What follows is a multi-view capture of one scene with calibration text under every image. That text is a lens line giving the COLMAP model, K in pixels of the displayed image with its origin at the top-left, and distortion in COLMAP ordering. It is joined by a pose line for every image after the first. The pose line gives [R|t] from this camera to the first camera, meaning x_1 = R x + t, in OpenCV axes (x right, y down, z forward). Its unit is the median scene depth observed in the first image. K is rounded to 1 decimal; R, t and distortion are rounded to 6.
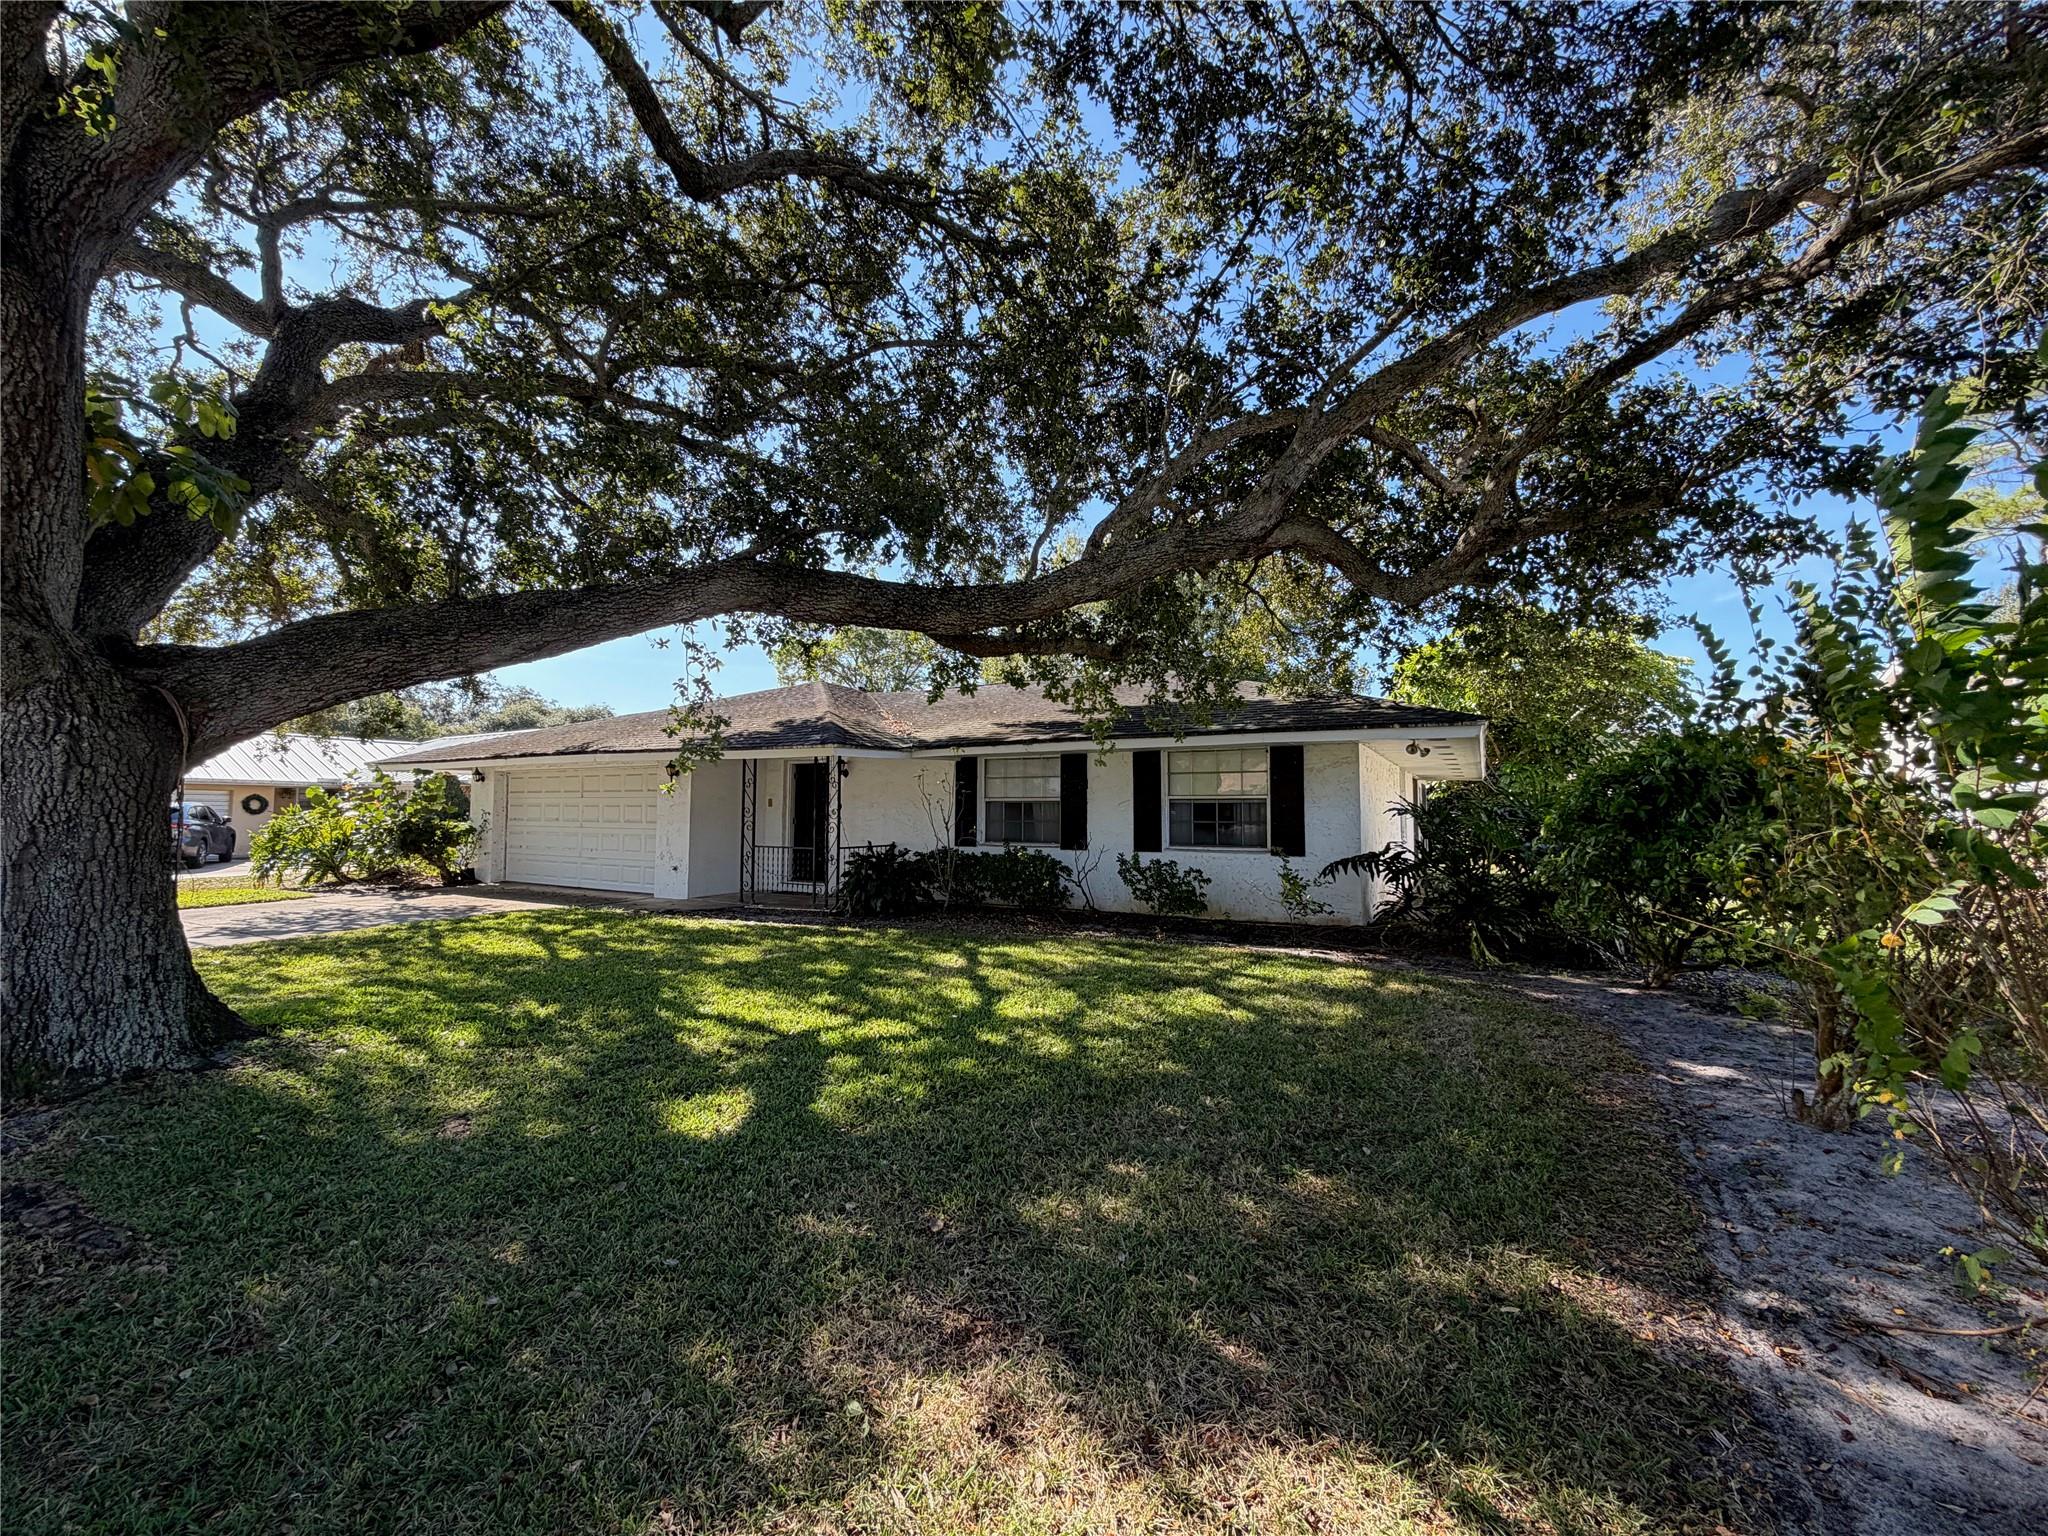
lens RADIAL K [[829.9, 0, 1024.0], [0, 829.9, 768.0], [0, 0, 1]] dist [0.000018, -0.000023]
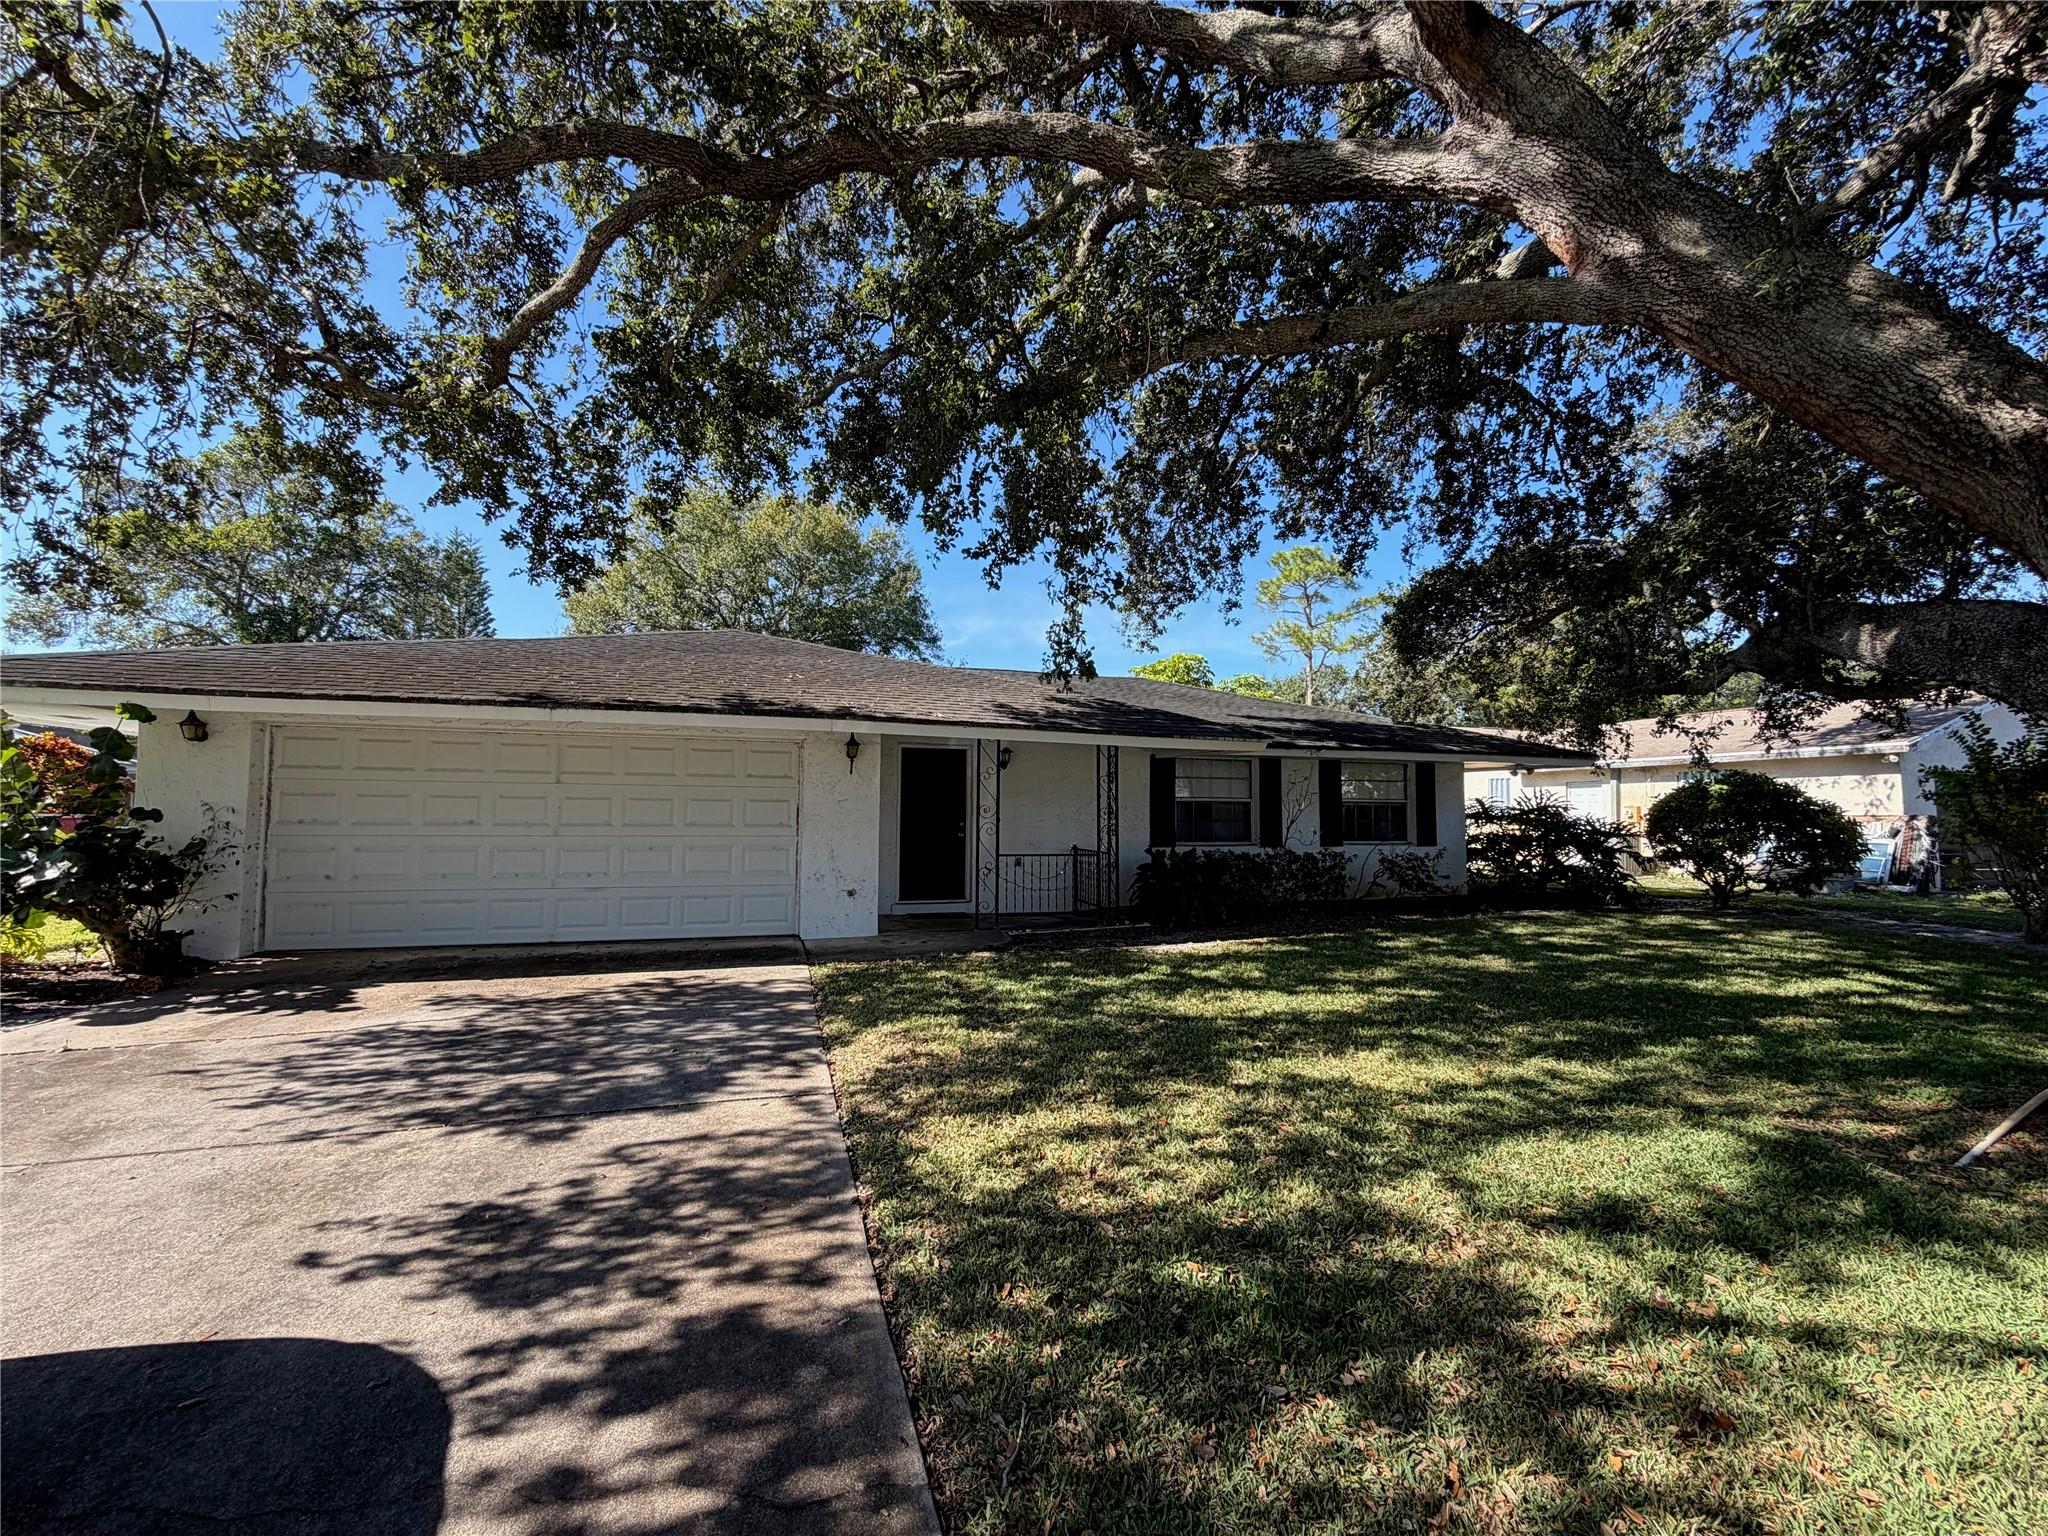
lens RADIAL K [[829.9, 0, 1024.0], [0, 829.9, 768.0], [0, 0, 1]] dist [0.000018, -0.000023]
pose [[0.711490, 0.043439, 0.701352, -0.852654], [-0.038333, 0.999001, -0.022987, 0.031644], [-0.701649, -0.010530, 0.712444, 0.442070]]
